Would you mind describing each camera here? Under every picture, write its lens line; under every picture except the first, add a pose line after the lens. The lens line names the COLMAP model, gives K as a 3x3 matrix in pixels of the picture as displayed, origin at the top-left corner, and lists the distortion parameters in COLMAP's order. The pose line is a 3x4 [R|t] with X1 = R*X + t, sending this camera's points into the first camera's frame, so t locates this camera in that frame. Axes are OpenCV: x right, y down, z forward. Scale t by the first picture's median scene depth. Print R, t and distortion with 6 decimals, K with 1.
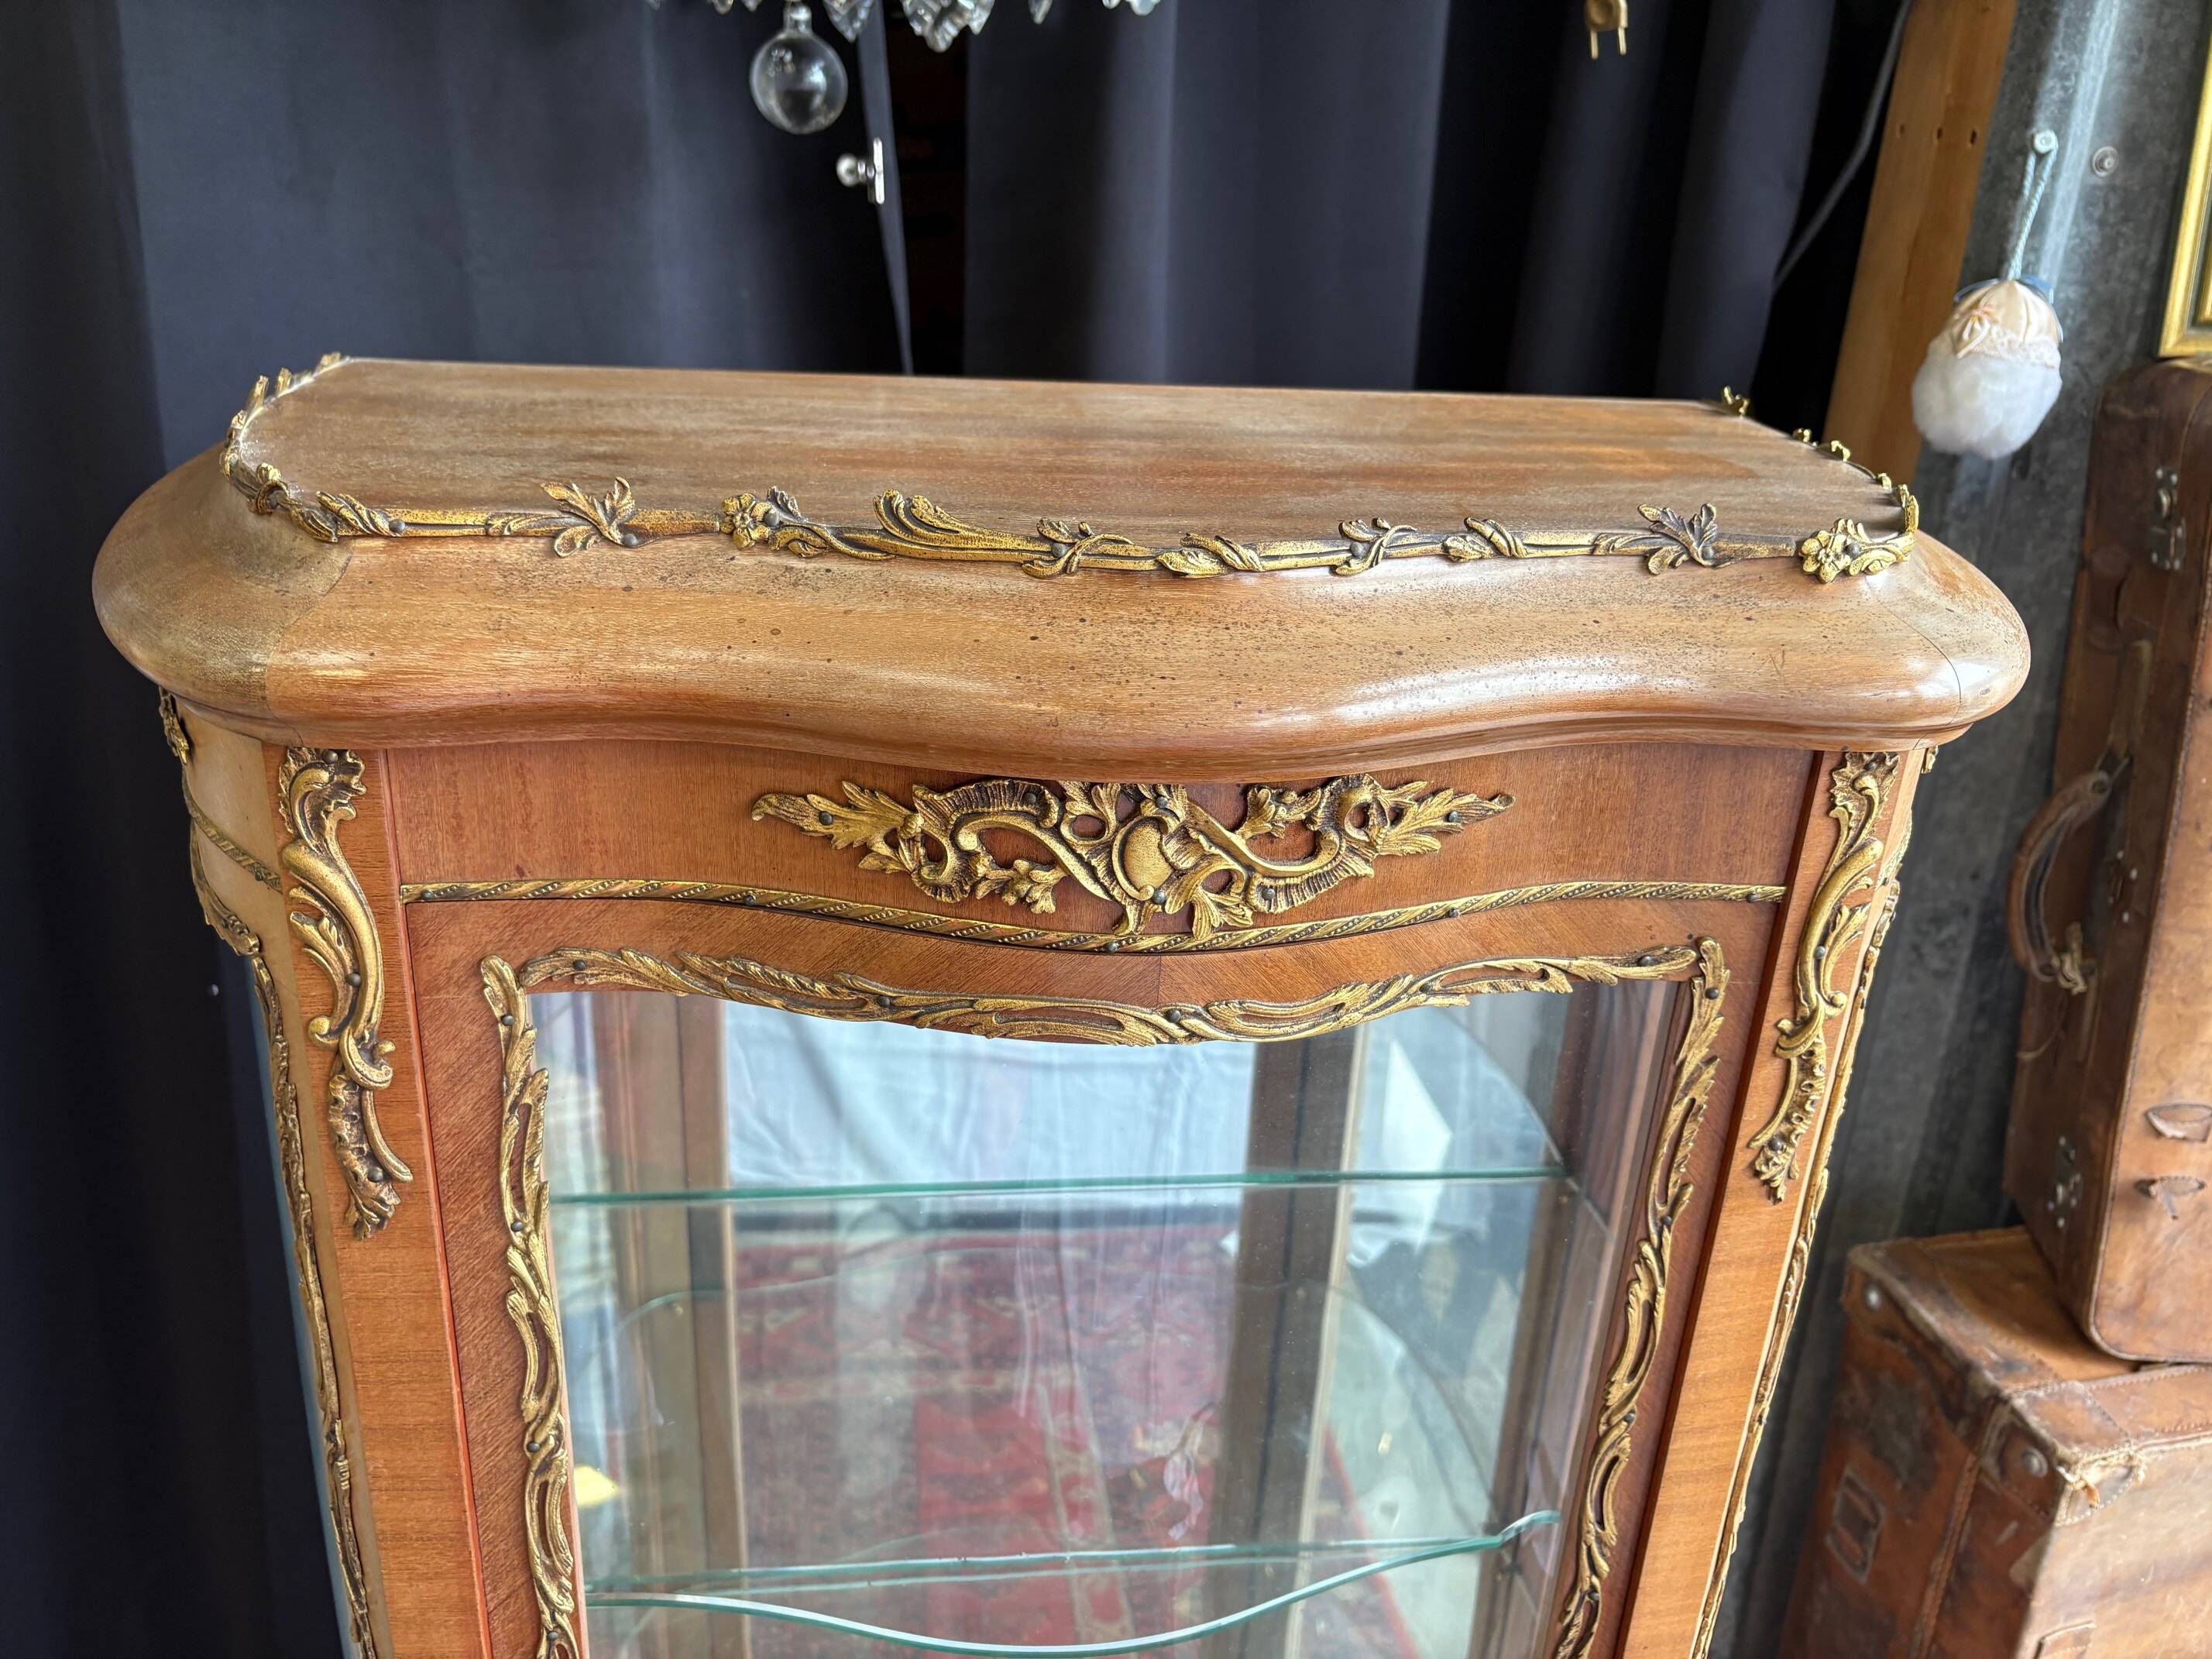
lens RADIAL K [[1709.2, 0, 1101.9], [0, 1709.2, 818.6], [0, 0, 1]] dist [0.032171, -0.038868]
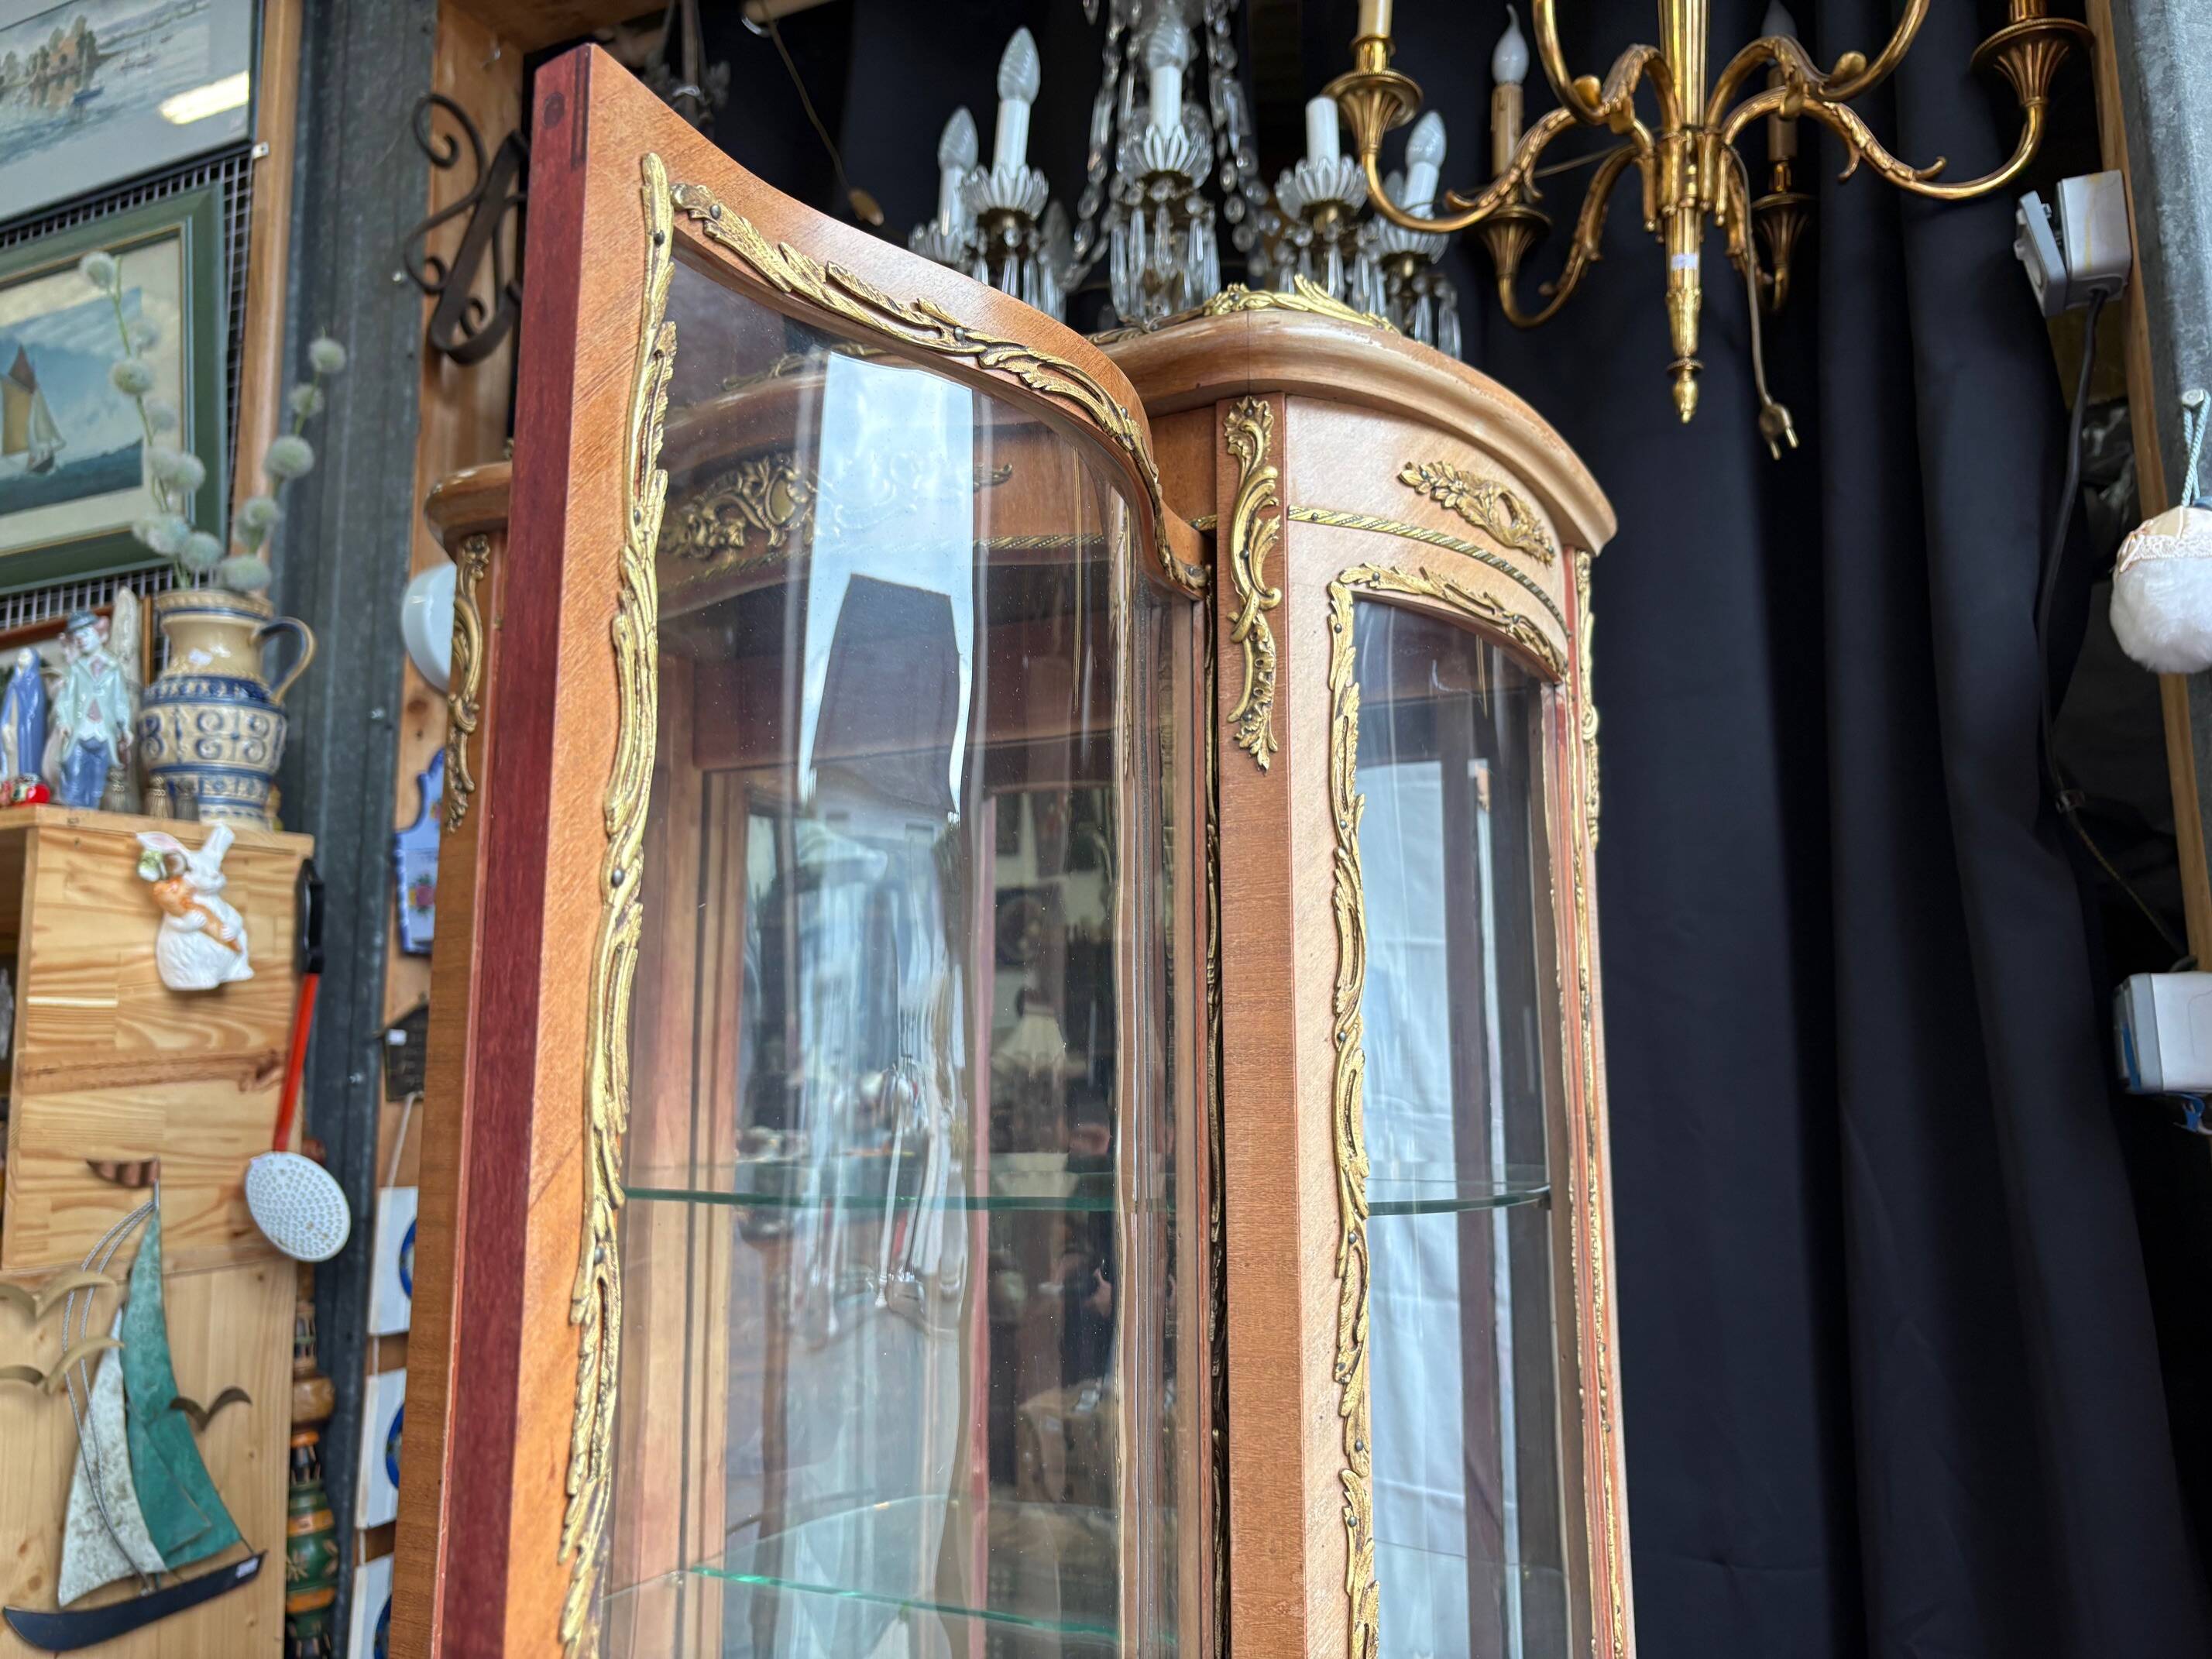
lens RADIAL K [[1709.2, 0, 1082.7], [0, 1709.2, 814.0], [0, 0, 1]] dist [0.032171, -0.038868]
pose [[0.848558, -0.129517, -0.513006, 1.017694], [-0.166902, 0.854552, -0.491817, 0.981393], [0.502089, 0.502957, 0.703520, 0.087008]]
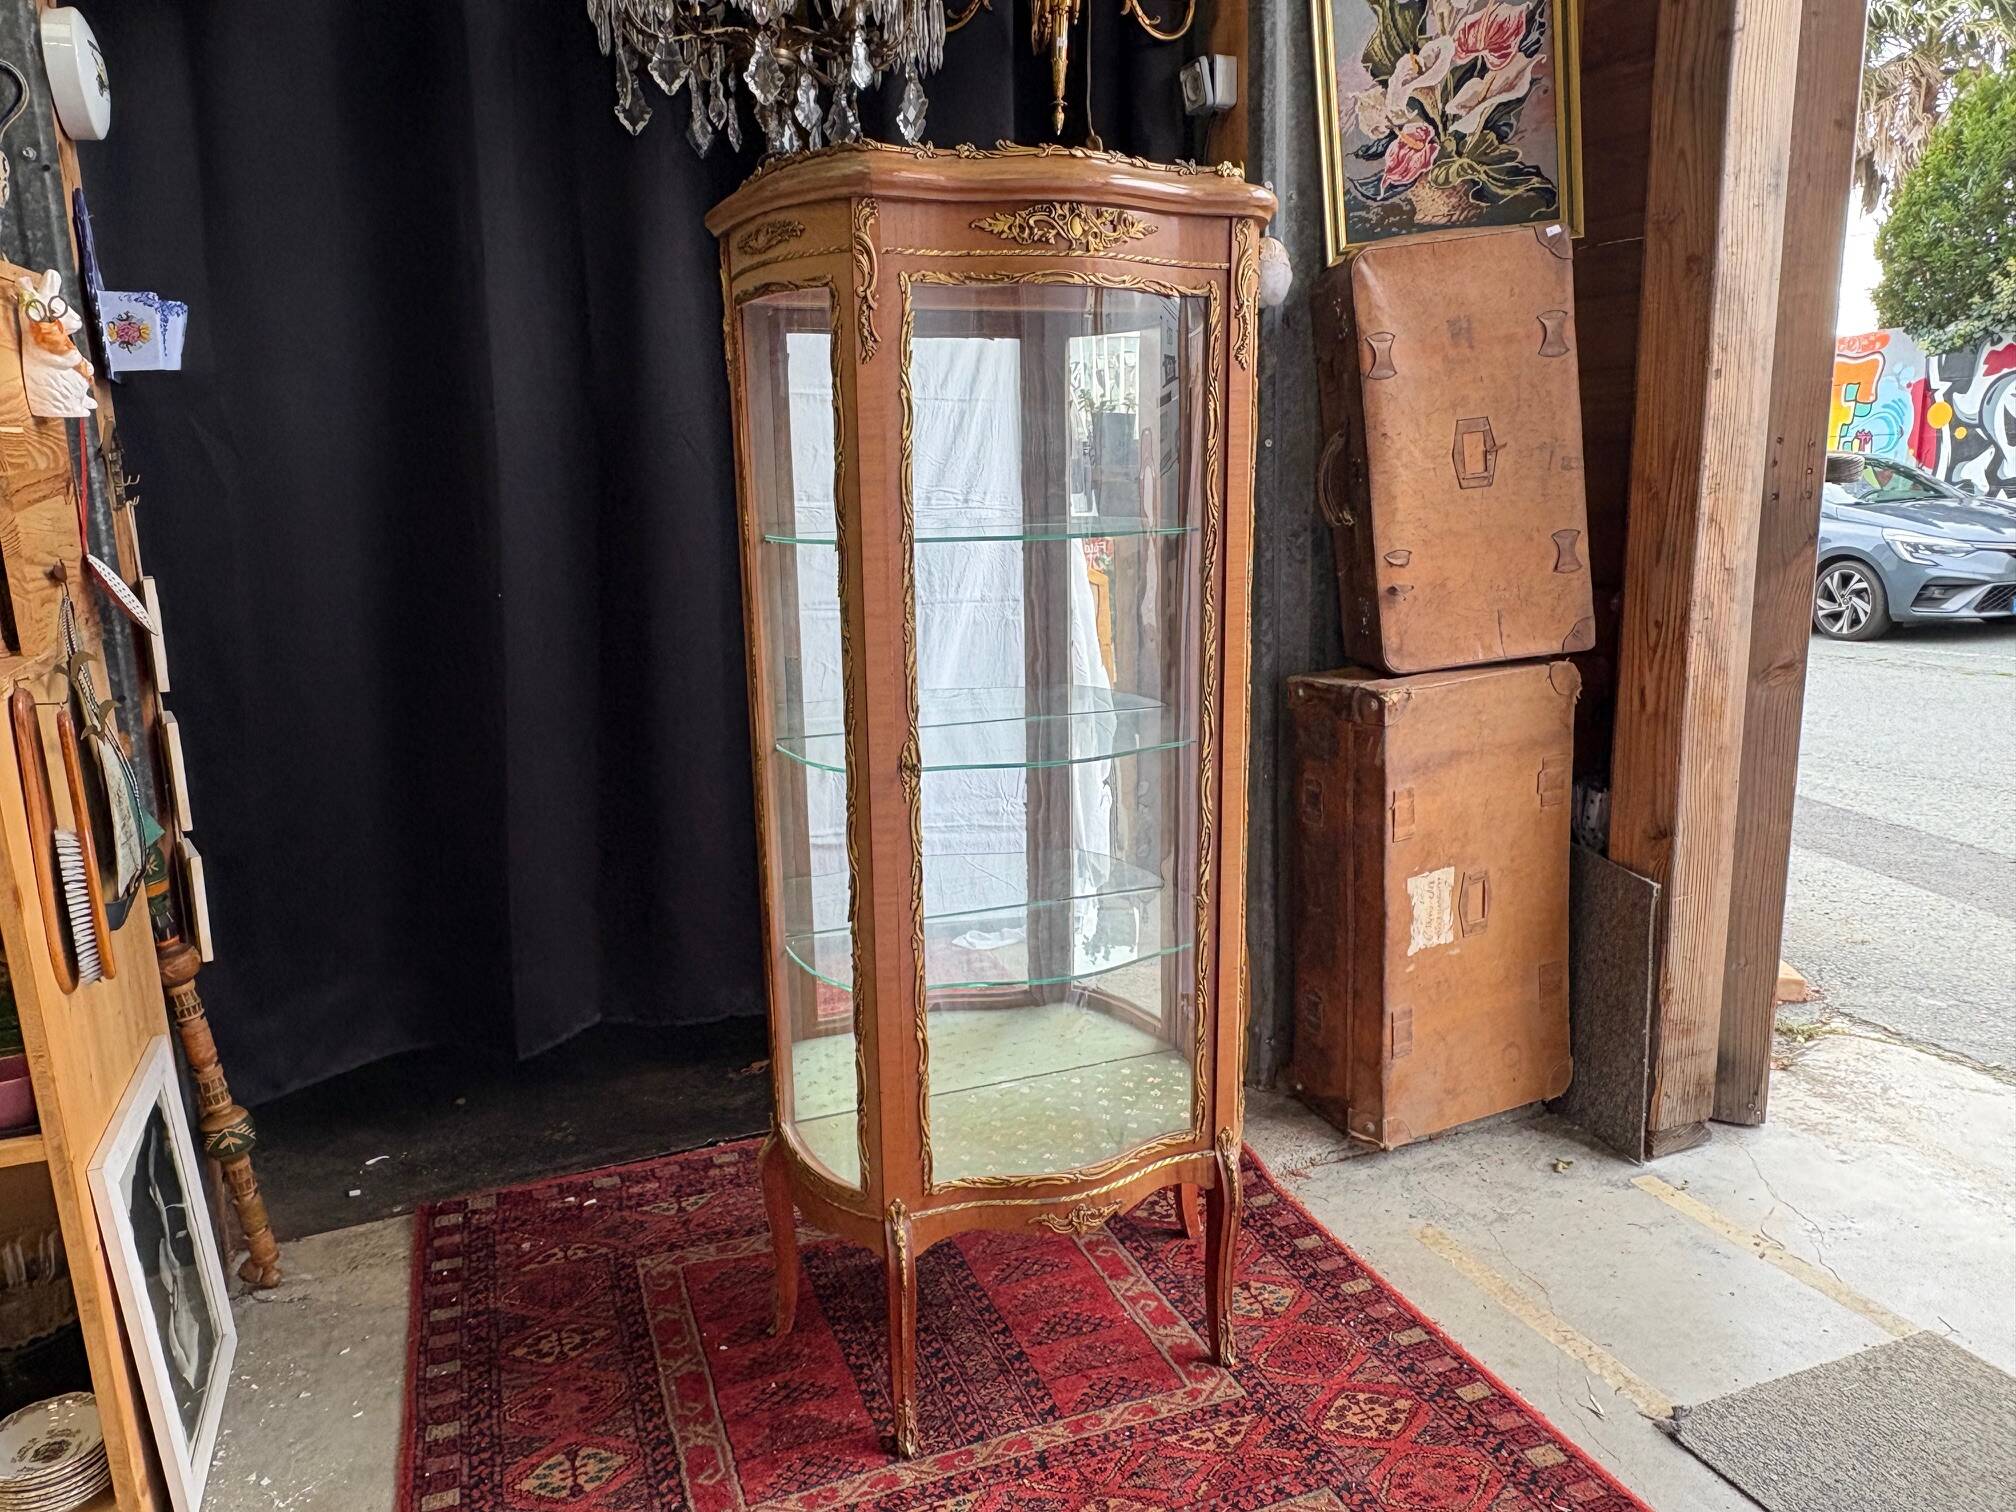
lens RADIAL K [[1435.4, 0, 996.9], [0, 1435.4, 755.0], [0, 0, 1]] dist [-0.006803, 0.004365]
pose [[0.962422, -0.115171, 0.245928, -0.973451], [0.158942, 0.973190, -0.166252, 1.525591], [-0.220187, 0.199093, 0.954924, -1.638165]]
